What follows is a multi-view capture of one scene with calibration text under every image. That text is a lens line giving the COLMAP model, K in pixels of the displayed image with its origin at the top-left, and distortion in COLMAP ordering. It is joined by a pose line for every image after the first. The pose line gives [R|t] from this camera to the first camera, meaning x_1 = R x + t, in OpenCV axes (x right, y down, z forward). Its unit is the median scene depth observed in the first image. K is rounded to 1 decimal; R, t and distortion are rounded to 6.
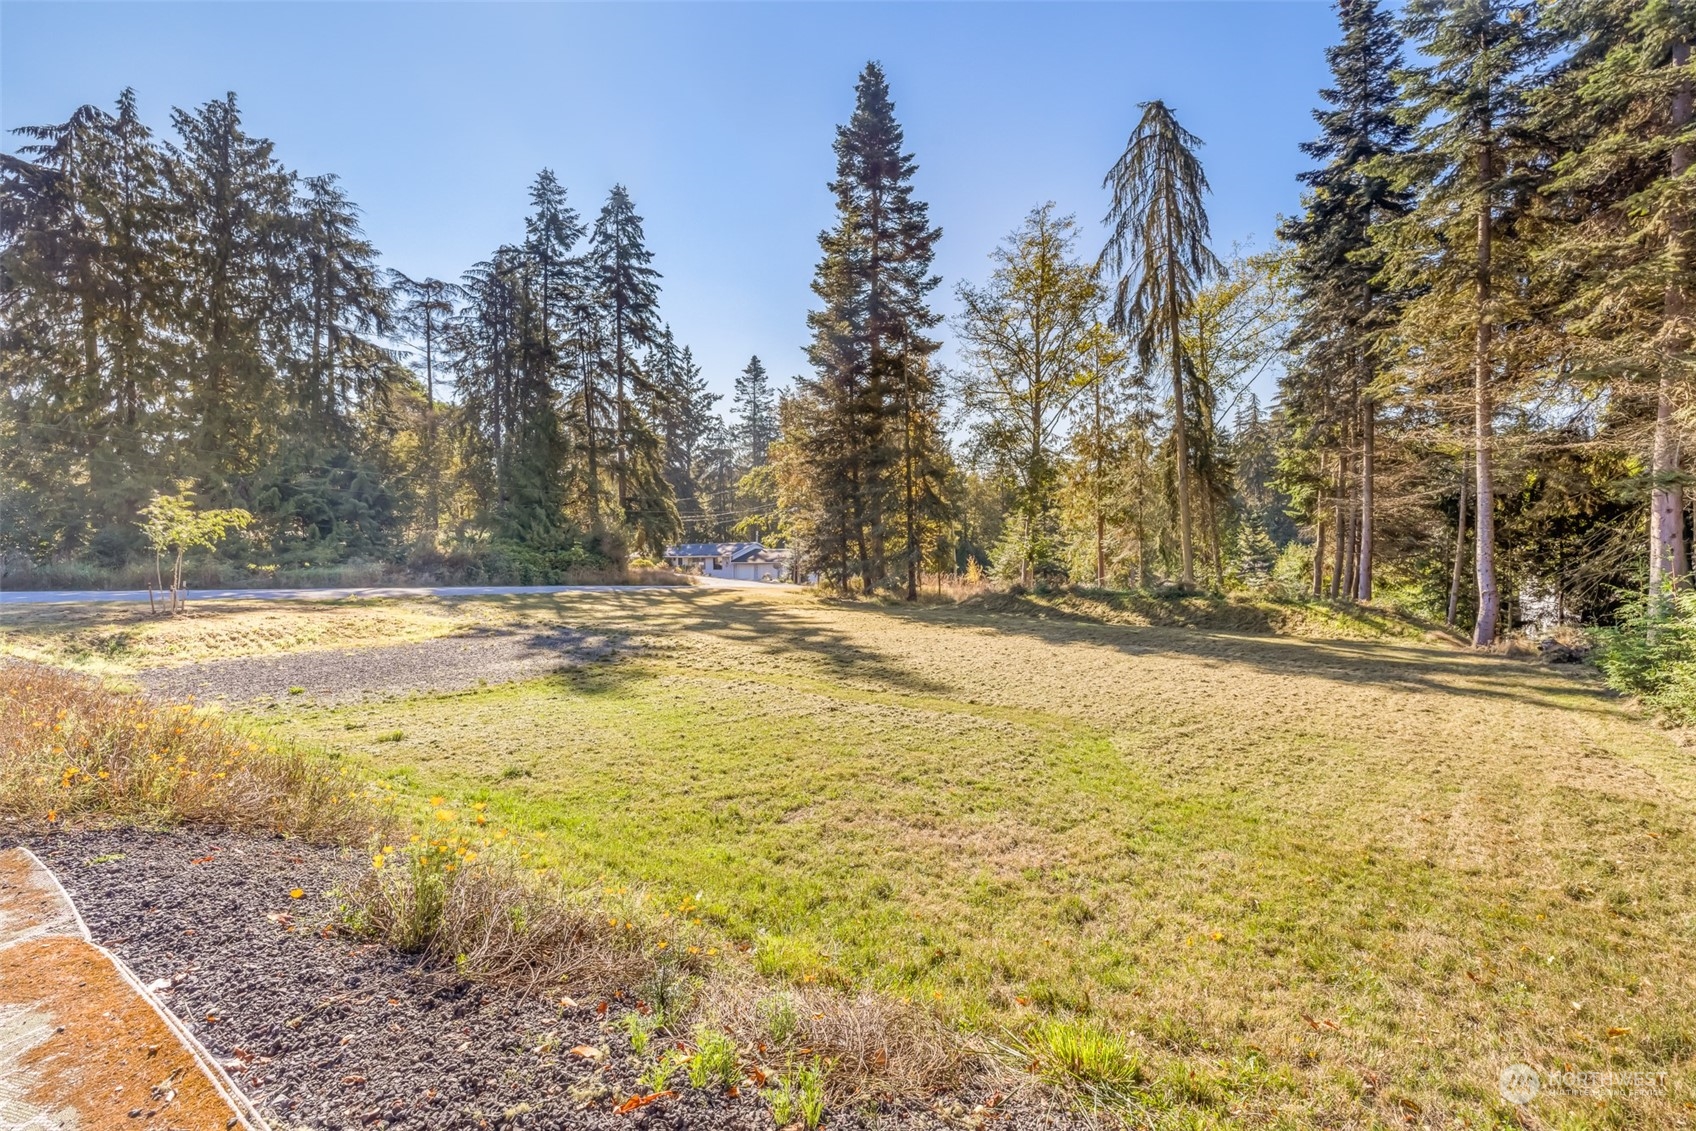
lens RADIAL K [[720.7, 0, 847.8], [0, 720.7, 558.0], [0, 0, 1]] dist [0.004548, -0.000739]
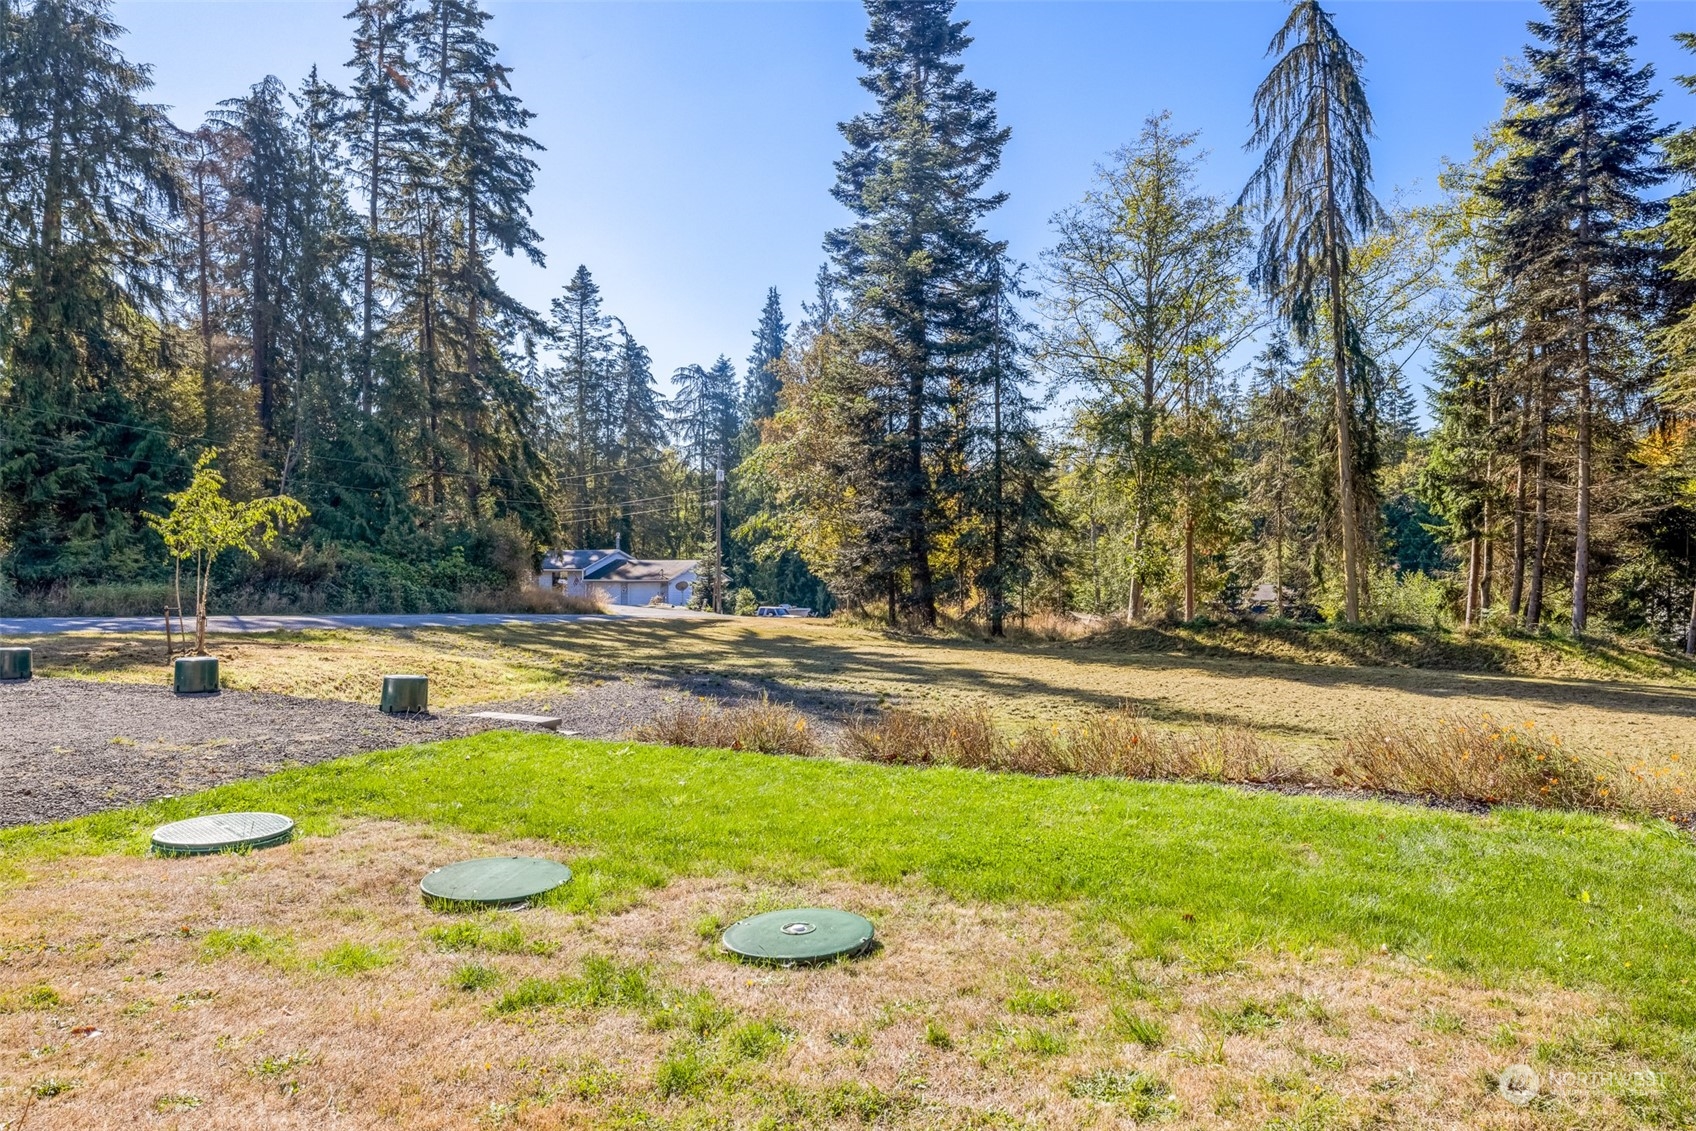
lens RADIAL K [[1091.1, 0, 848.1], [0, 1091.1, 569.5], [0, 0, 1]] dist [0.002708, -0.001811]
pose [[0.980957, 0.013720, 0.193741, -0.243447], [-0.012480, 0.999893, -0.007617, 0.001147], [-0.193824, 0.005054, 0.981023, -0.053645]]
